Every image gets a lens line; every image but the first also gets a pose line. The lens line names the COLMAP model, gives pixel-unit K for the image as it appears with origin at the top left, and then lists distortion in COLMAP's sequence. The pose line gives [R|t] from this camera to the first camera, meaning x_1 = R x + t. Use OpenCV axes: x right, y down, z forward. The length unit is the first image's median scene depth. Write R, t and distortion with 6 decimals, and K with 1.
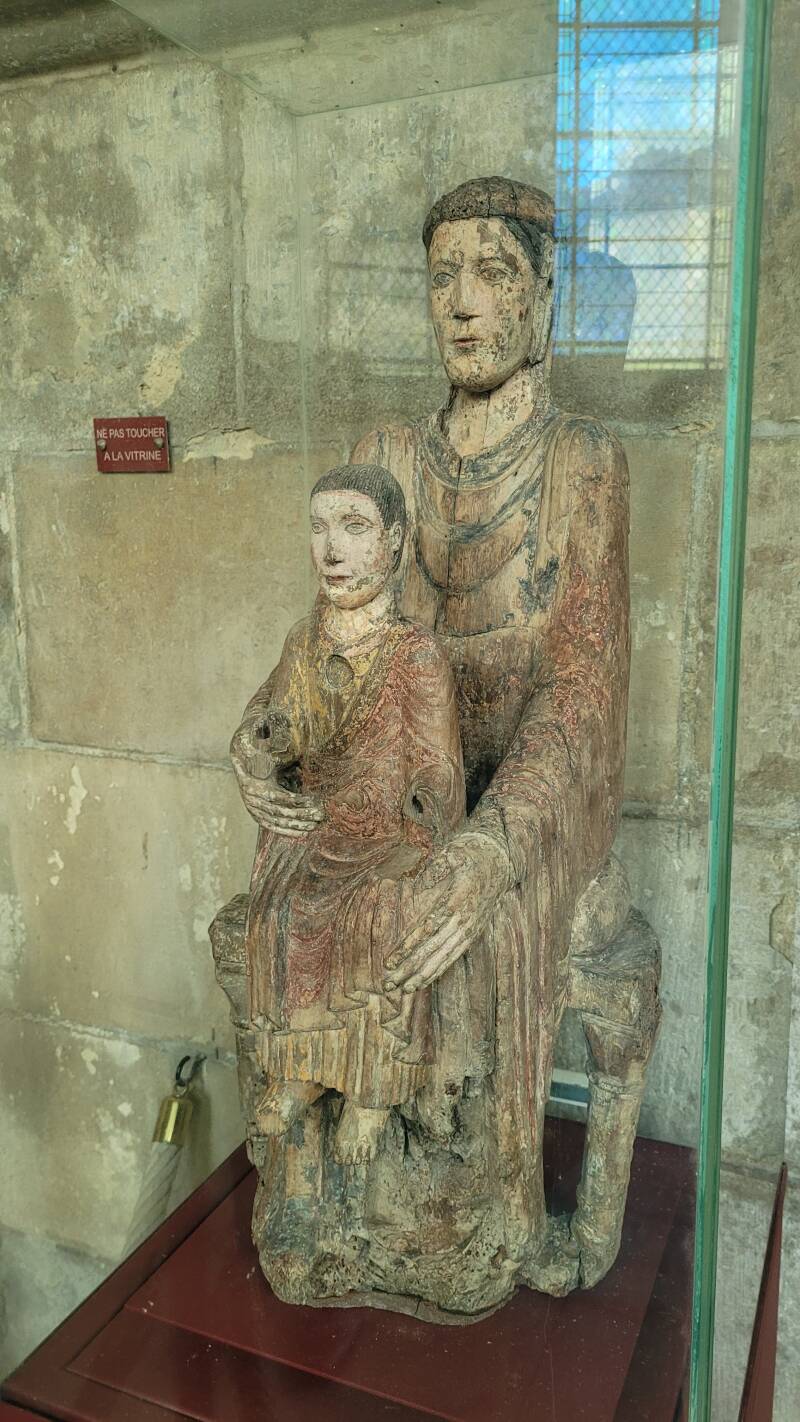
lens RADIAL K [[1055.2, 0, 400.0], [0, 1055.2, 711.0], [0, 0, 1]] dist [0.057564, -0.049554]
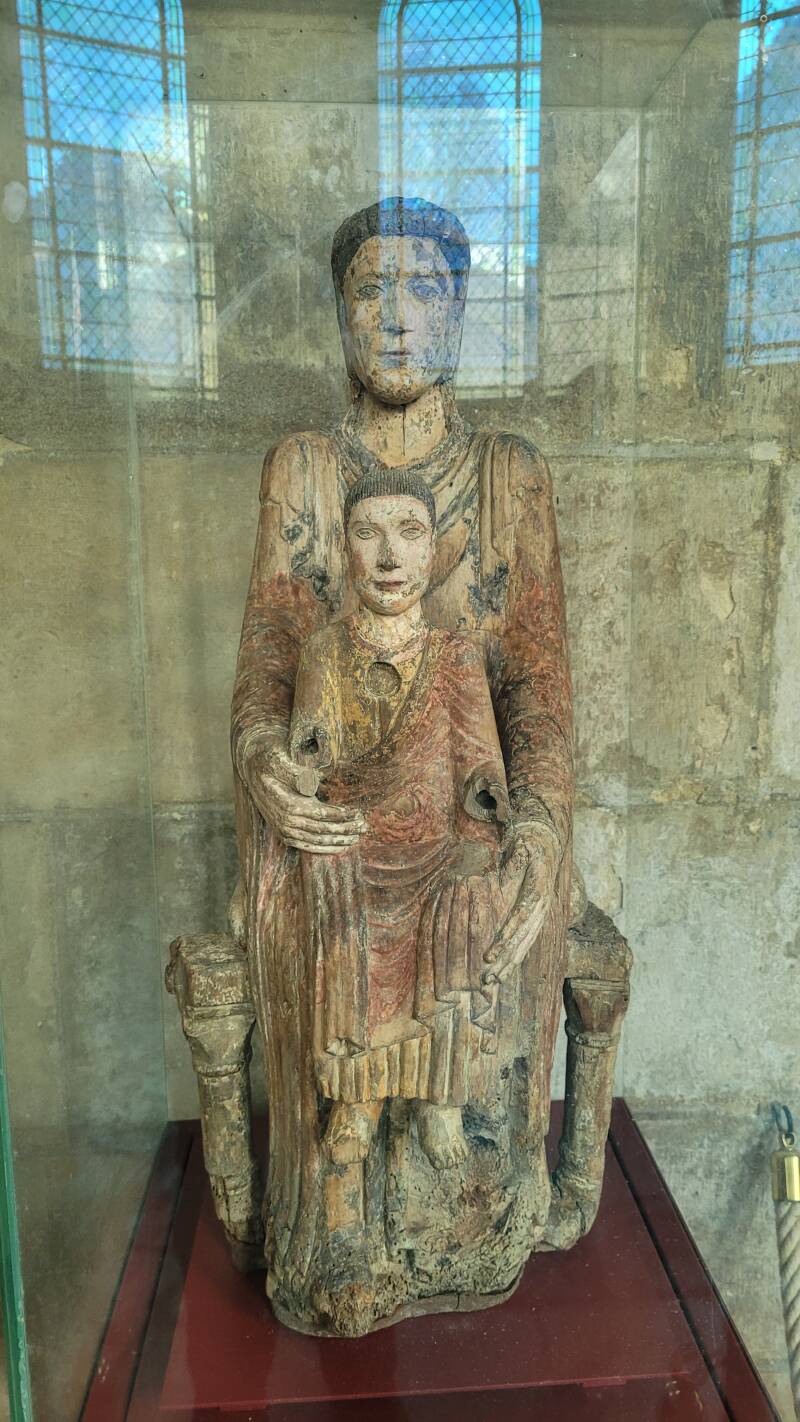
lens RADIAL K [[1058.7, 0, 429.8], [0, 1058.7, 721.4], [0, 0, 1]] dist [0.050165, -0.031094]
pose [[0.893309, -0.083616, 0.441596, -0.419200], [0.089286, 0.995974, 0.007970, -0.001419], [-0.440485, 0.032308, 0.897179, 0.082102]]
